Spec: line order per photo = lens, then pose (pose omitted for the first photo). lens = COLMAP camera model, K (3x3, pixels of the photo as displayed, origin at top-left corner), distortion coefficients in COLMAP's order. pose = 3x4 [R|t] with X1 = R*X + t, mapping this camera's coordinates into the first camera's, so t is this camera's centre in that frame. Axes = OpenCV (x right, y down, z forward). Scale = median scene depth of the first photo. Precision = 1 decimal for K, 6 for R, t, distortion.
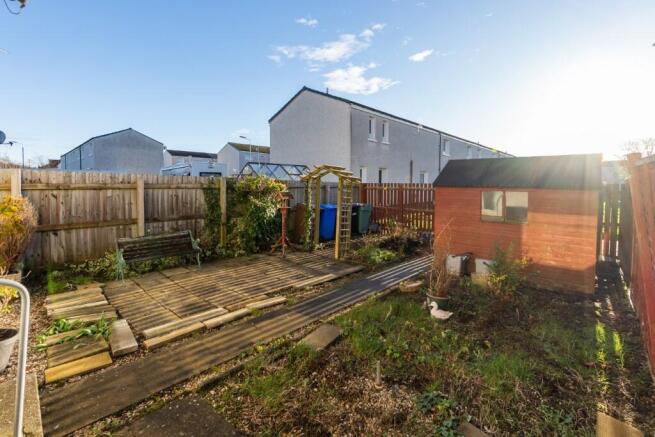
lens RADIAL K [[292.4, 0, 328.0], [0, 292.4, 209.6], [0, 0, 1]] dist [0.000066, -0.000004]
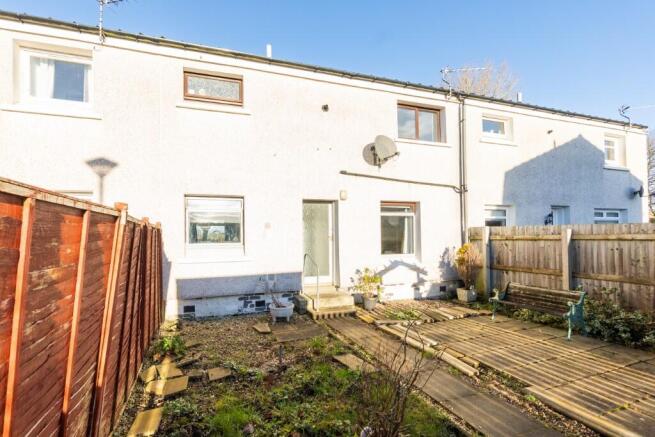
lens RADIAL K [[315.2, 0, 327.5], [0, 315.2, 218.5], [0, 0, 1]] dist [-0.000565, -0.000037]
pose [[-0.432701, -0.052049, -0.900034, 0.746439], [-0.067057, 0.997425, -0.025443, -0.074058], [0.899040, 0.049344, -0.435077, 0.863800]]
